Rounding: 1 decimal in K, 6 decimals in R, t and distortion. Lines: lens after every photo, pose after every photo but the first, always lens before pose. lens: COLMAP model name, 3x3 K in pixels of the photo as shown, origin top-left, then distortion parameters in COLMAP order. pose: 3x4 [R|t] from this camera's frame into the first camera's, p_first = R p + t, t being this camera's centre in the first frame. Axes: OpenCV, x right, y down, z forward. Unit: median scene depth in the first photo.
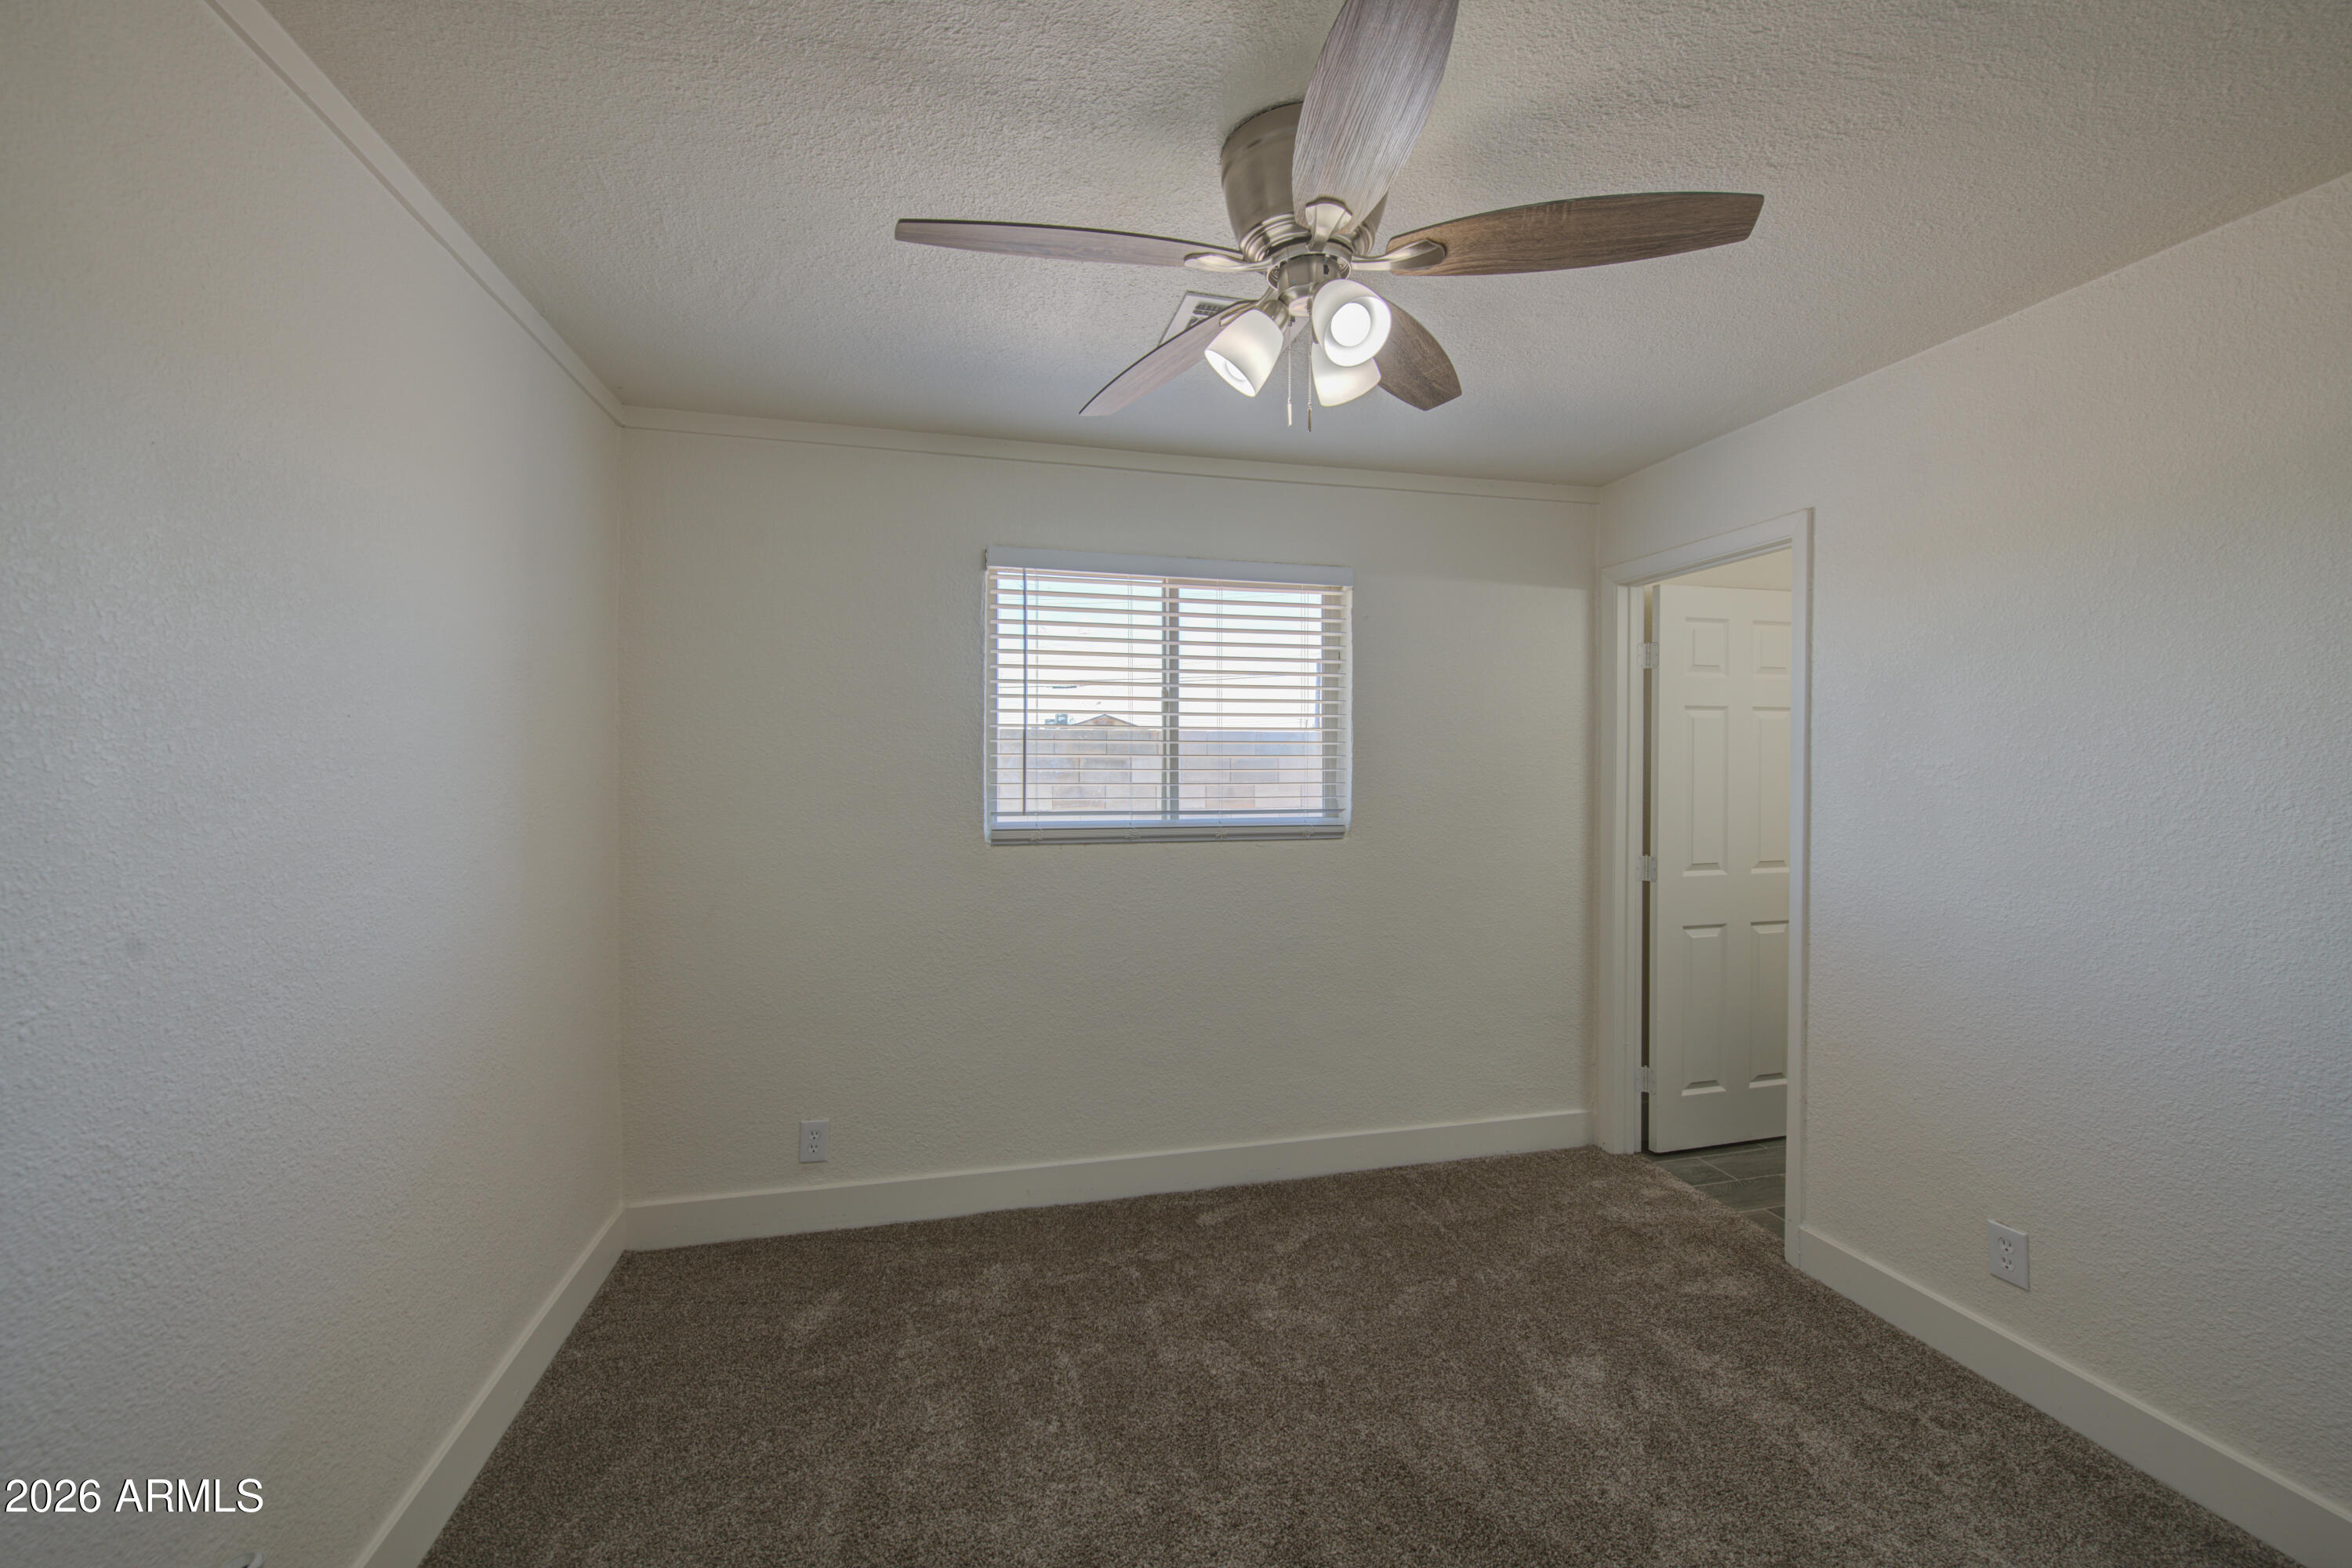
lens RADIAL K [[939.7, 0, 1186.2], [0, 939.7, 779.0], [0, 0, 1]] dist [-0.000867, -0.000655]
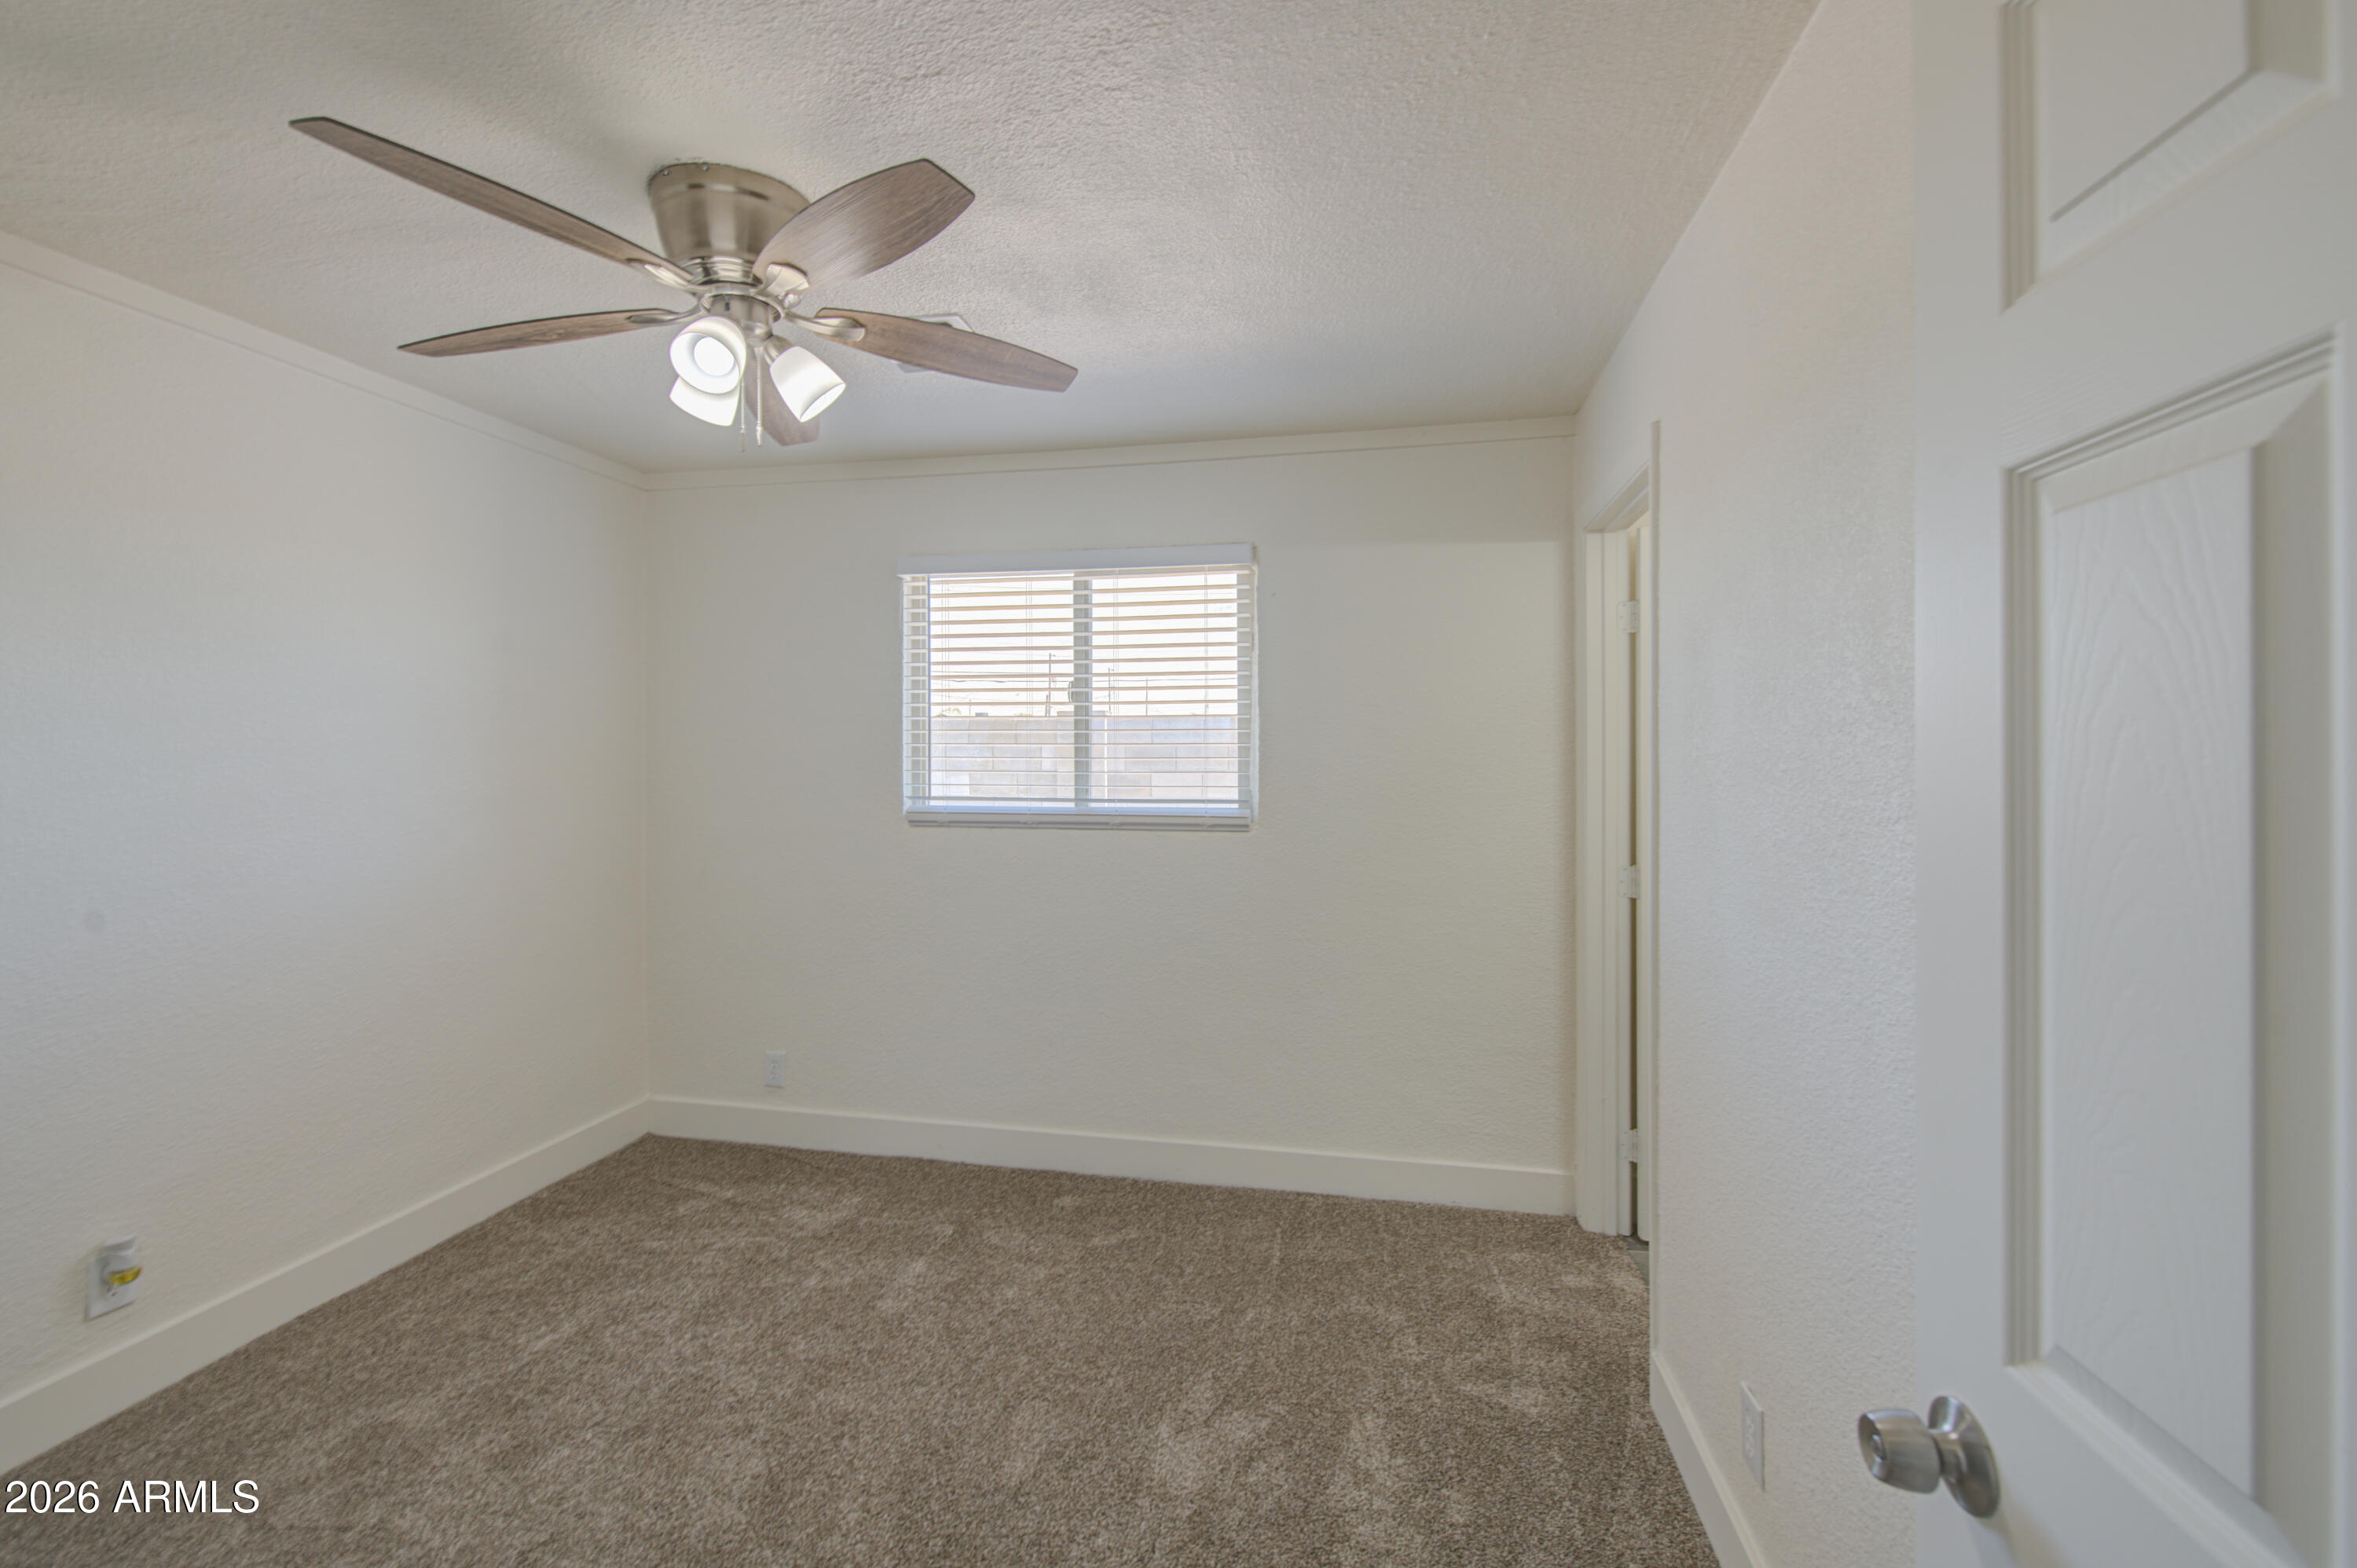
lens RADIAL K [[963.4, 0, 1180.1], [0, 963.4, 767.8], [0, 0, 1]] dist [0.001031, -0.000105]
pose [[0.905527, 0.004839, -0.424260, 0.524619], [-0.007307, 0.999965, -0.004189, 0.004237], [0.424225, 0.006894, 0.905531, 0.098093]]
